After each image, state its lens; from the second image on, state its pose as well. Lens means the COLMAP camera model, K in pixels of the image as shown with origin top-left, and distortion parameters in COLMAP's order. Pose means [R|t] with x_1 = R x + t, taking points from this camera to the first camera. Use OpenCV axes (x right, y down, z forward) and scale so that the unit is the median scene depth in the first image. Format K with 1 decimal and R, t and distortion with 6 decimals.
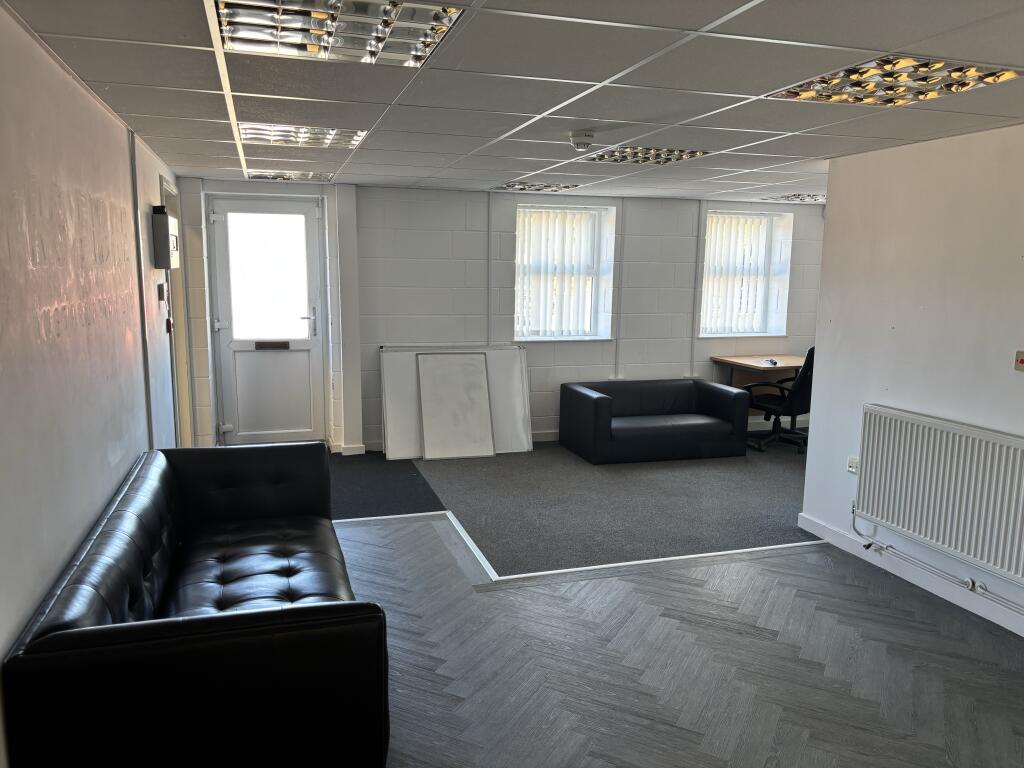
lens RADIAL K [[771.8, 0, 510.3], [0, 771.8, 394.3], [0, 0, 1]] dist [0.044684, -0.053715]
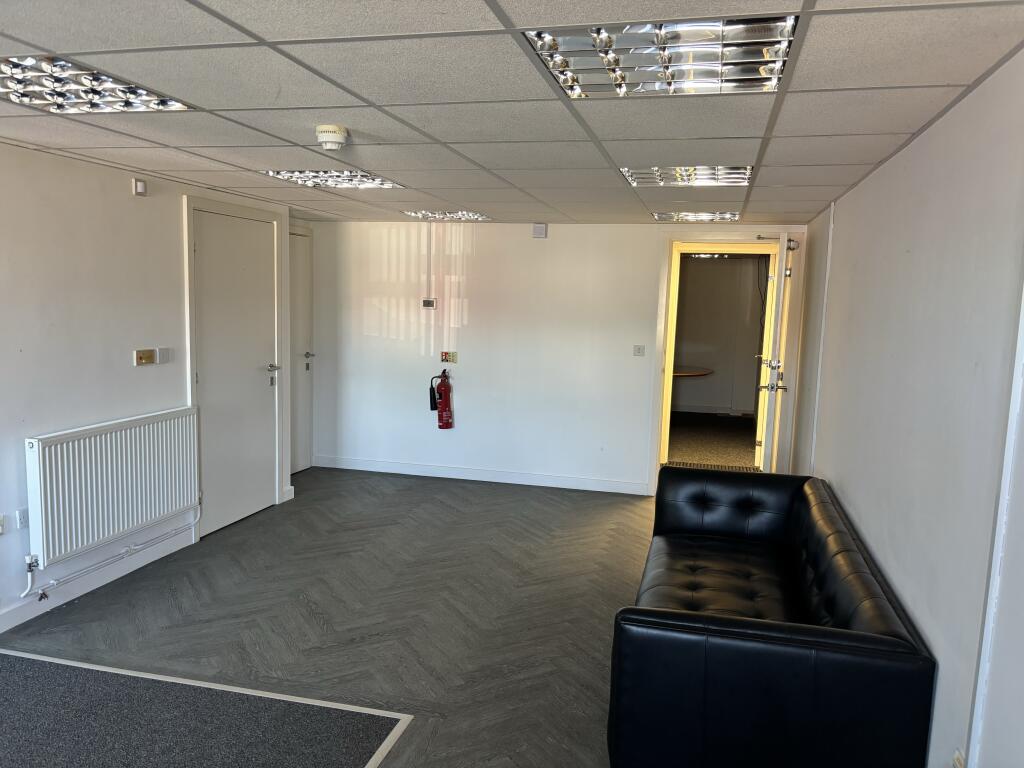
lens RADIAL K [[771.8, 0, 510.3], [0, 771.8, 394.3], [0, 0, 1]] dist [0.044684, -0.053715]
pose [[-0.845339, -0.102418, 0.524321, -0.487196], [0.047666, 0.963077, 0.264973, -0.266245], [-0.532099, 0.248984, -0.809245, 1.558759]]
